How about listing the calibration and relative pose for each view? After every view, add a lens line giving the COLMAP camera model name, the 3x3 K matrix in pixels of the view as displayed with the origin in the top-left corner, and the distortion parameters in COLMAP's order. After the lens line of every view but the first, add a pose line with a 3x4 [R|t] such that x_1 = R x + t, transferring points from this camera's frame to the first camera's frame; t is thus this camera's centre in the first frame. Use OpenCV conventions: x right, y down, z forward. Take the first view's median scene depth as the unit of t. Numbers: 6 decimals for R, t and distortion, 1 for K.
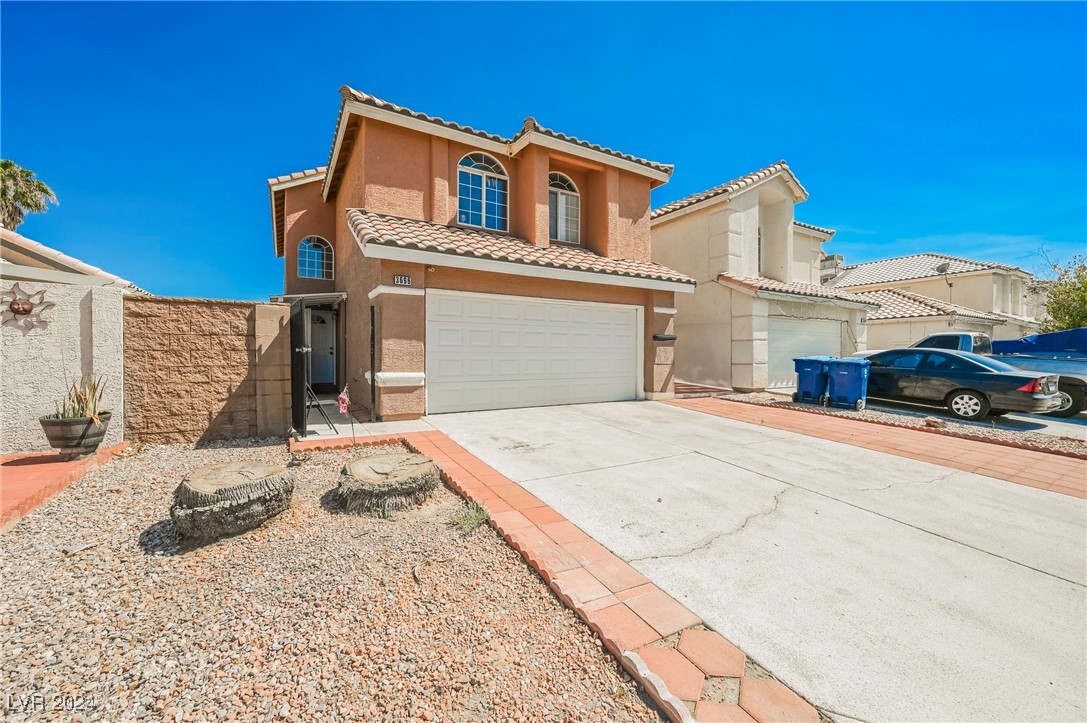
lens RADIAL K [[427.0, 0, 546.6], [0, 427.0, 360.5], [0, 0, 1]] dist [-0.002503, 0.000239]
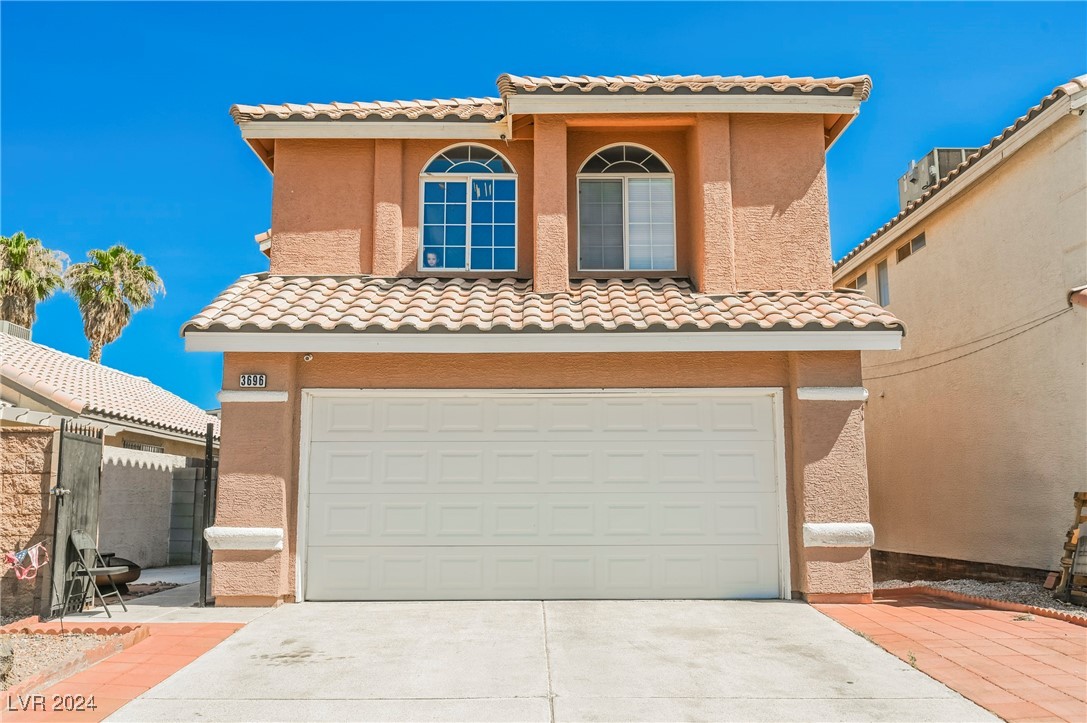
lens RADIAL K [[935.3, 0, 564.9], [0, 935.3, 360.4], [0, 0, 1]] dist [-0.006054, 0.002809]
pose [[0.861396, -0.081614, -0.501334, 0.577227], [-0.001393, 0.986624, -0.163009, 0.007030], [0.507932, 0.141113, 0.849760, 0.035687]]
